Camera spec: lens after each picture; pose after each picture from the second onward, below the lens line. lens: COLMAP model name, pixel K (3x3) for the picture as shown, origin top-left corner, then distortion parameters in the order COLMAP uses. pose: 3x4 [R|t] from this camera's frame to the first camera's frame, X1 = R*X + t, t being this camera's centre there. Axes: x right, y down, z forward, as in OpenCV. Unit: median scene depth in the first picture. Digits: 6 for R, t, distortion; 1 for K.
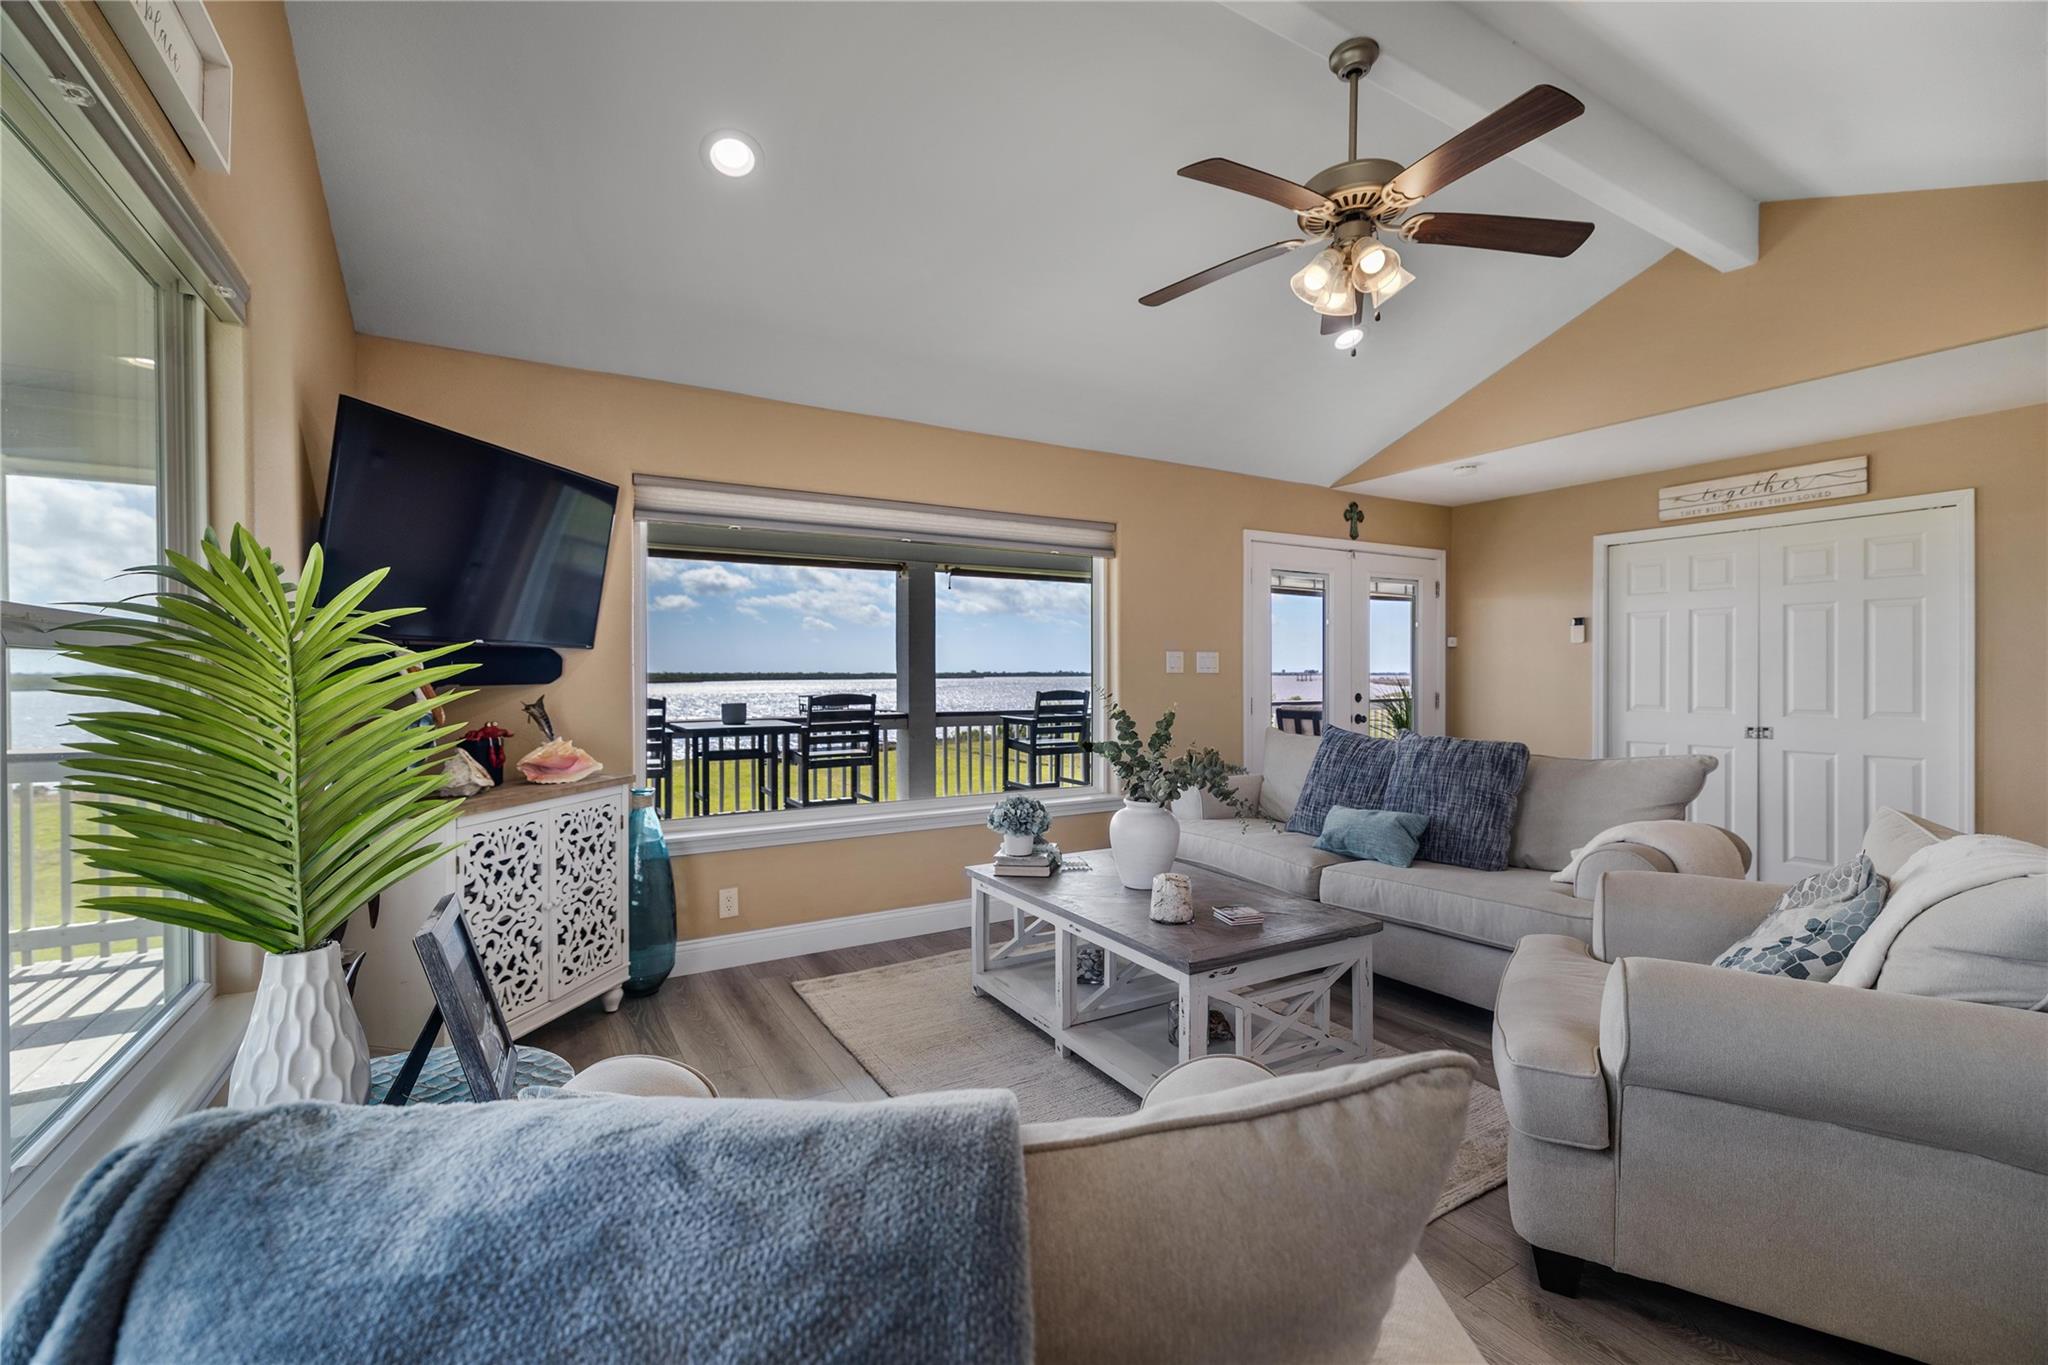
lens RADIAL K [[870.7, 0, 1024.0], [0, 870.7, 682.5], [0, 0, 1]] dist [0.000728, 0.000048]
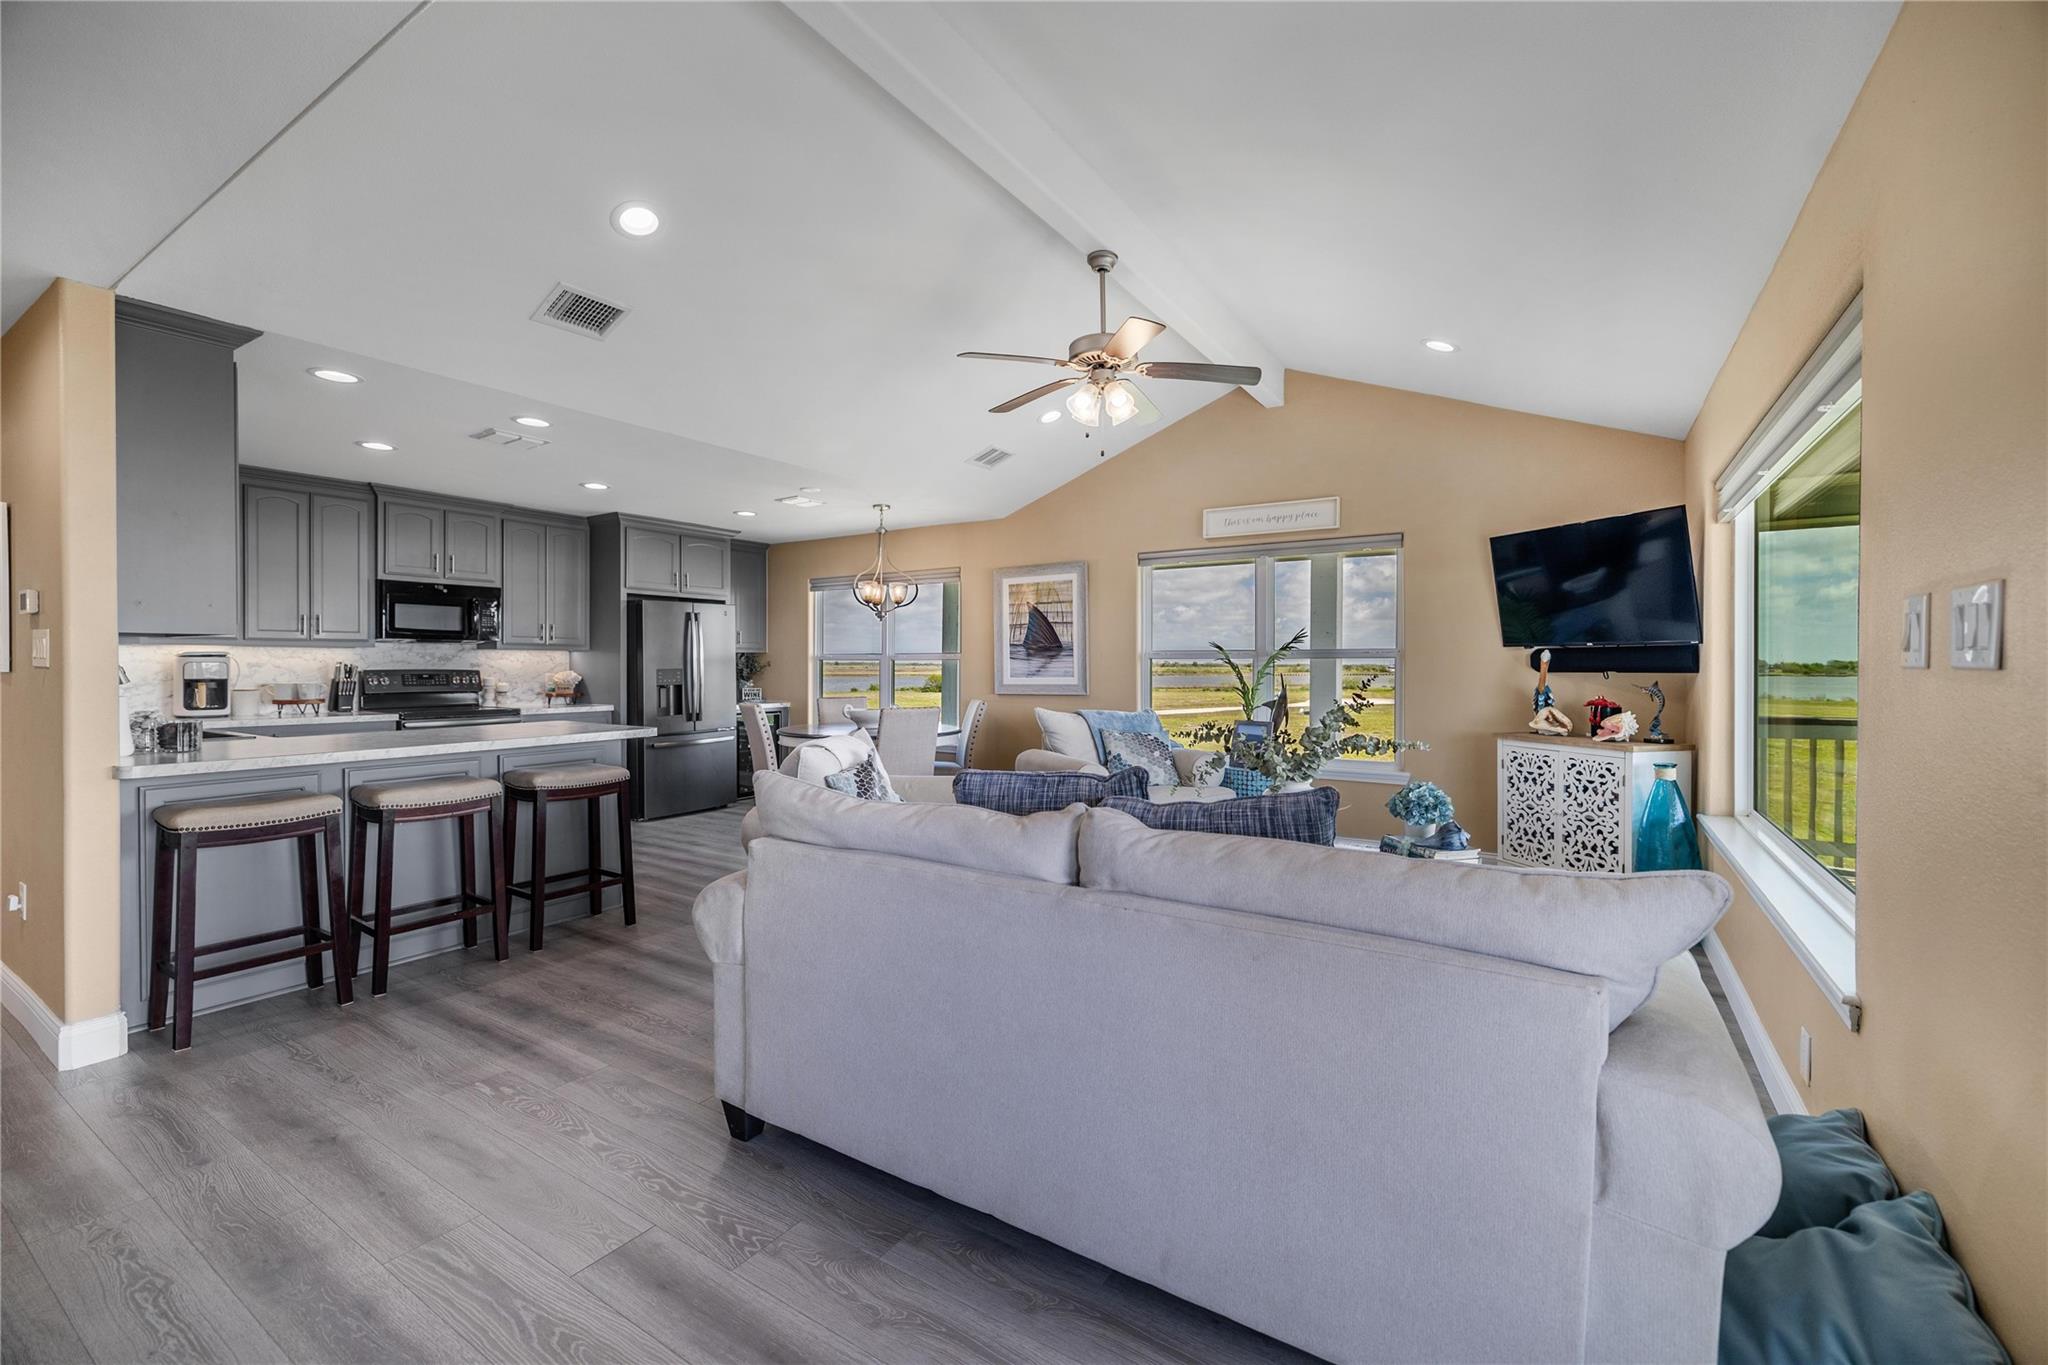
lens RADIAL K [[857.7, 0, 1027.2], [0, 857.7, 676.9], [0, 0, 1]] dist [0.002505, 0.000128]
pose [[-0.895345, 0.006323, -0.445328, 0.815373], [-0.005667, 0.999657, 0.025586, -0.018128], [0.445337, 0.025432, -0.895002, 1.598365]]
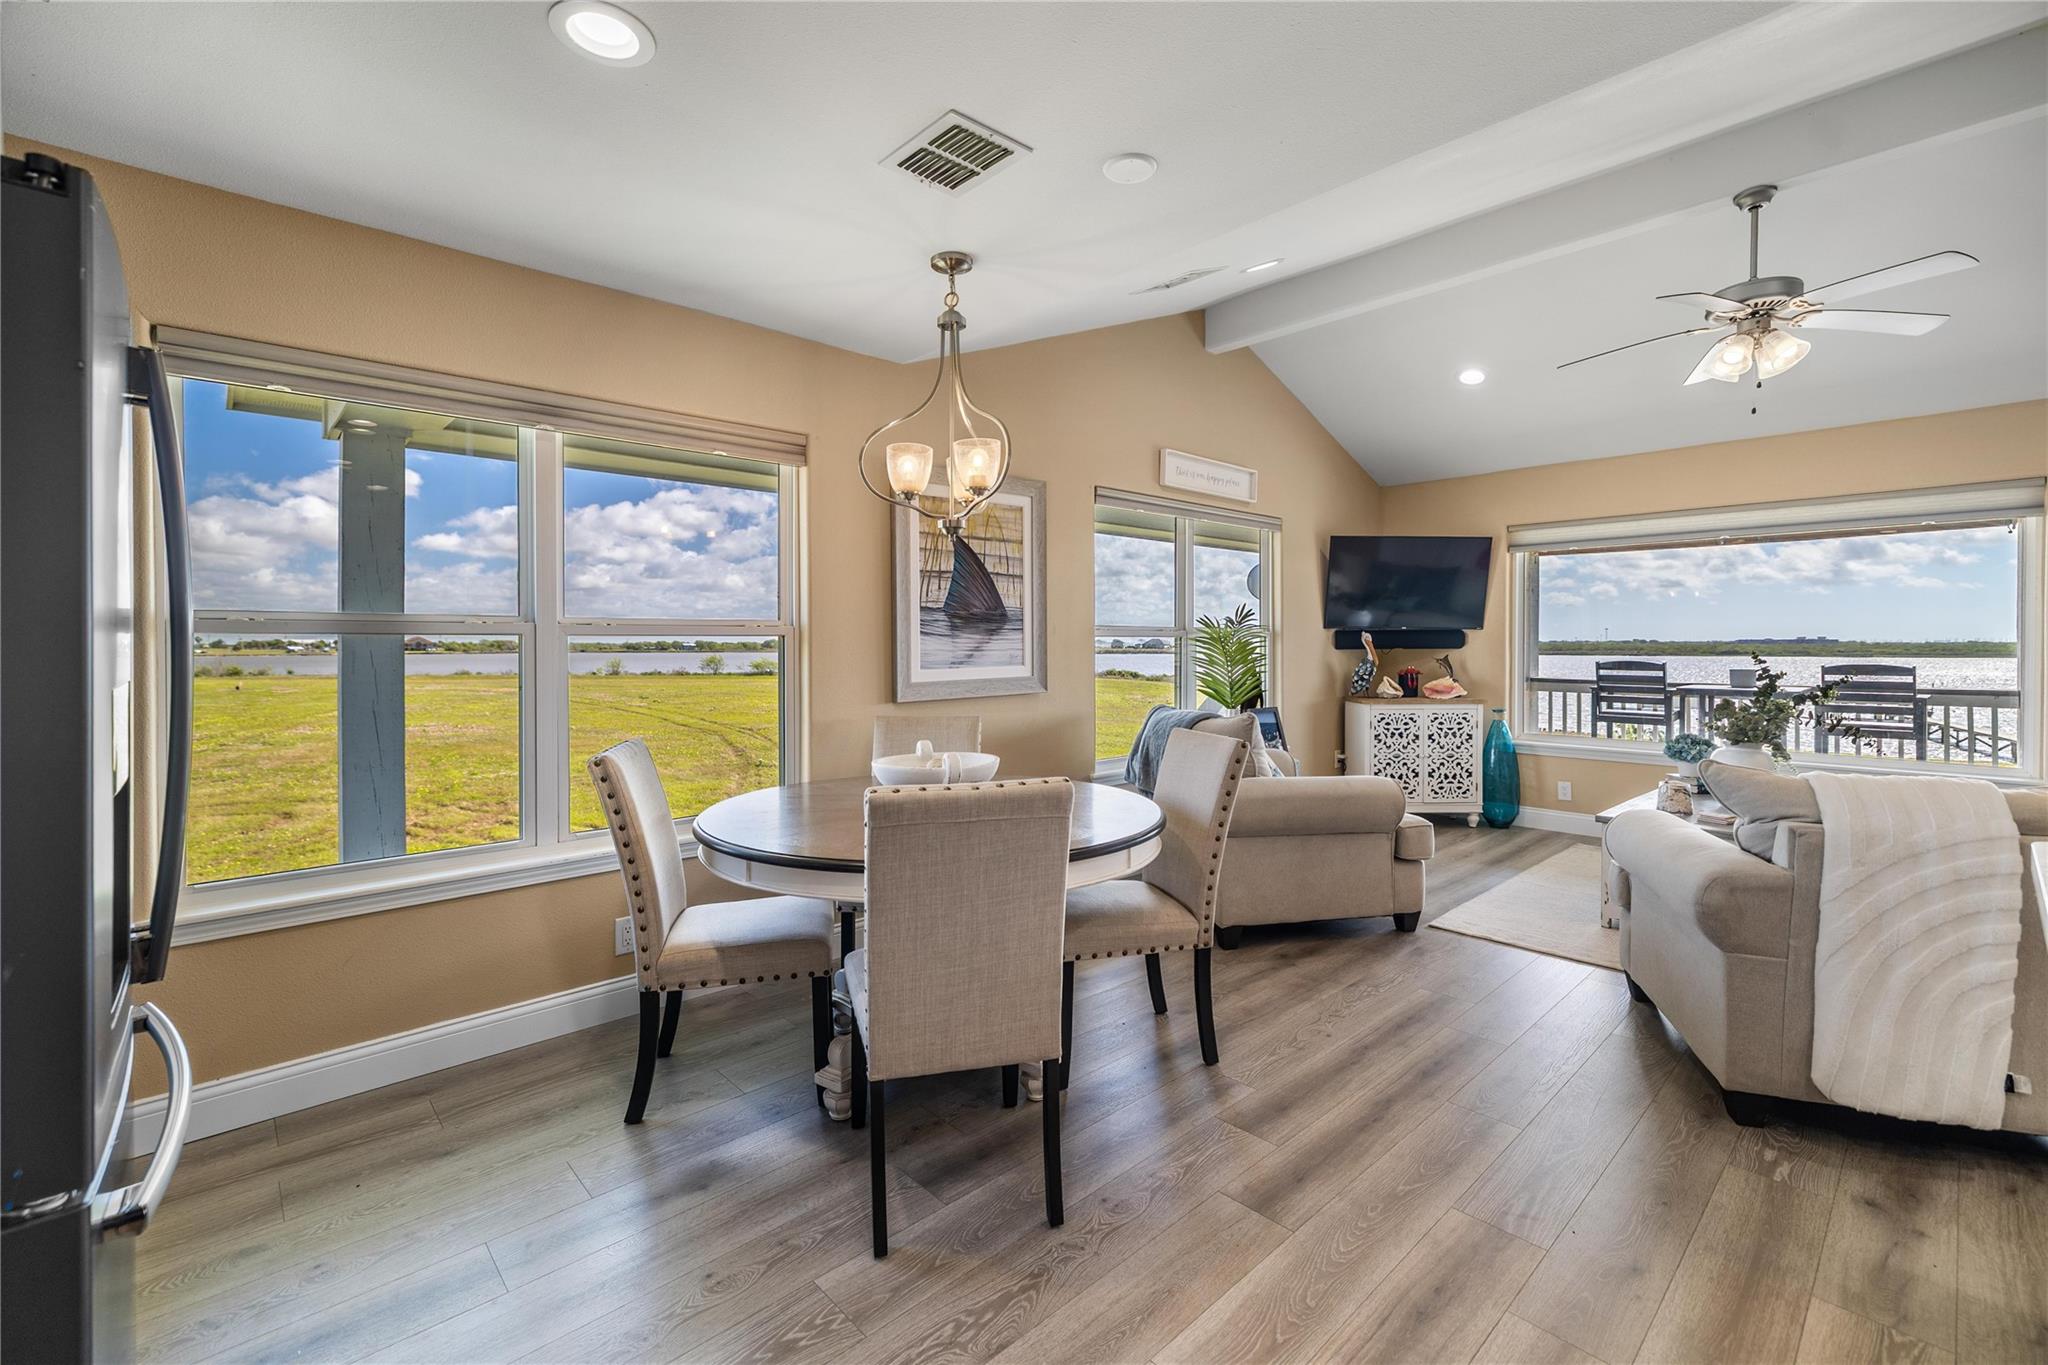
lens RADIAL K [[887.5, 0, 1024.3], [0, 887.5, 648.1], [0, 0, 1]] dist [0.001530, 0.000237]
pose [[0.217939, 0.008905, -0.975922, 1.058481], [-0.011951, 0.999908, 0.006455, -0.000736], [0.975889, 0.010256, 0.218025, -0.309625]]
